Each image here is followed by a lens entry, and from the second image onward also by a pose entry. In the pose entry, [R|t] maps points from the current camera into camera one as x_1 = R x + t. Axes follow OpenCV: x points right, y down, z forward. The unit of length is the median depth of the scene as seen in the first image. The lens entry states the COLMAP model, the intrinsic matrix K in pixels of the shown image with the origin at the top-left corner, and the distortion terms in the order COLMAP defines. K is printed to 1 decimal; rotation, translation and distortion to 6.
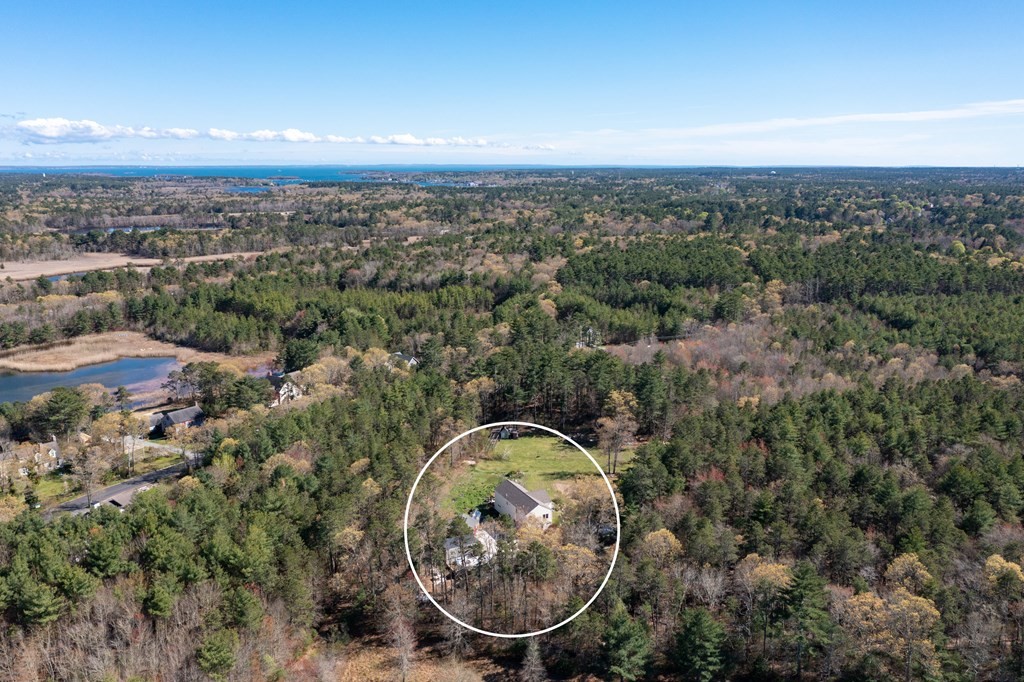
lens RADIAL K [[834.9, 0, 512.0], [0, 834.9, 341.0], [0, 0, 1]] dist [-0.009954, 0.008530]
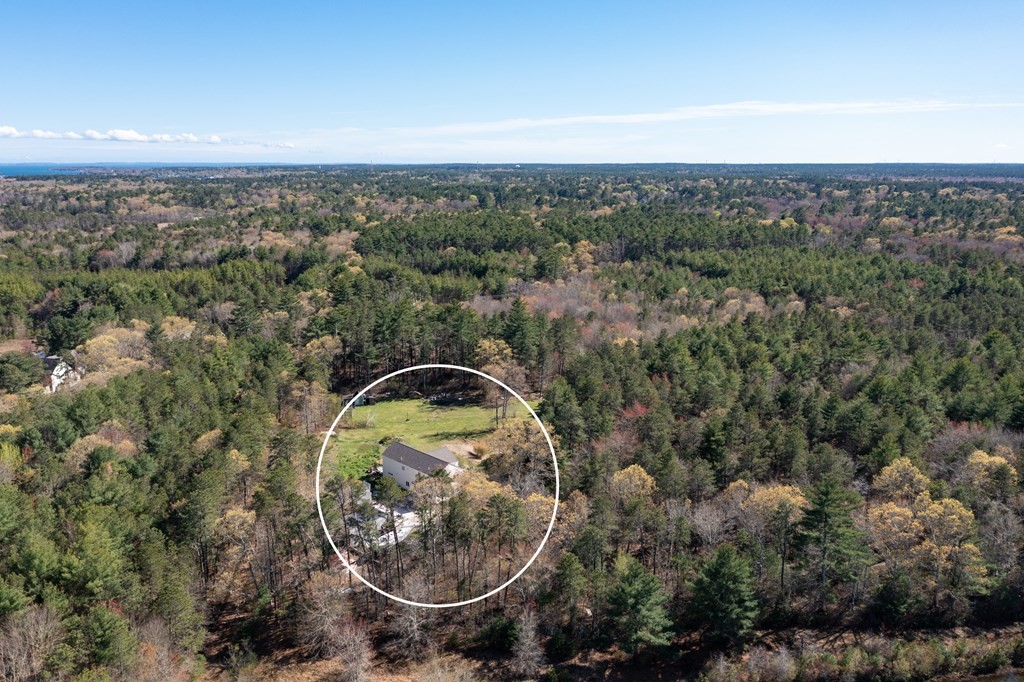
lens RADIAL K [[834.9, 0, 512.0], [0, 834.9, 341.0], [0, 0, 1]] dist [-0.009954, 0.008530]
pose [[0.955459, -0.060671, 0.288821, -0.061017], [0.060128, 0.998133, 0.010761, 0.031280], [-0.288935, 0.007084, 0.957323, 0.086790]]
